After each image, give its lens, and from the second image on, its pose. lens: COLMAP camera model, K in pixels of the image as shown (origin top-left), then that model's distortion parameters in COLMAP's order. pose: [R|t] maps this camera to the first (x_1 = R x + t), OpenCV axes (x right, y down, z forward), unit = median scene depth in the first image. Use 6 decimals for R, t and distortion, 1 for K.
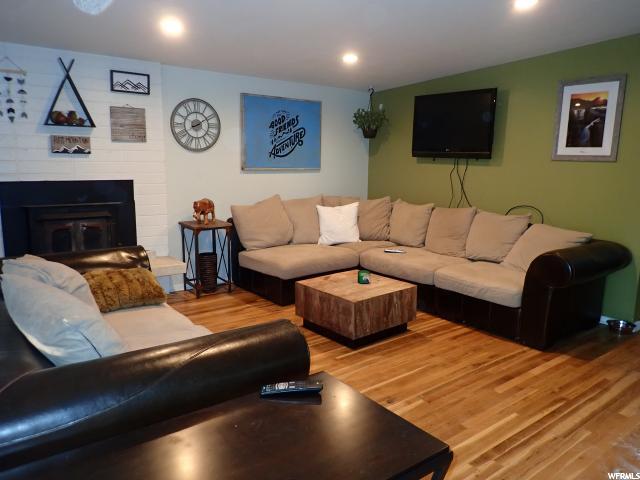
lens RADIAL K [[463.0, 0, 320.0], [0, 463.0, 240.0], [0, 0, 1]] dist [-0.001816, -0.003257]
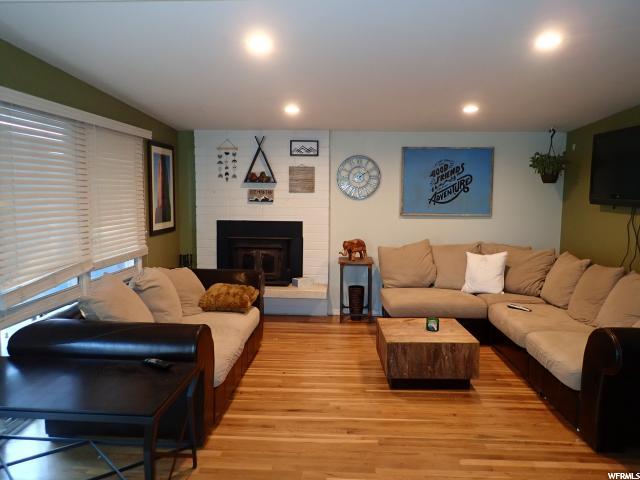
lens RADIAL K [[463.0, 0, 320.0], [0, 463.0, 240.0], [0, 0, 1]] dist [-0.001816, -0.003257]
pose [[0.770131, 0.055562, -0.635461, 0.464045], [-0.108414, 0.993107, -0.044558, -0.026776], [0.628605, 0.103208, 0.770846, 0.041178]]
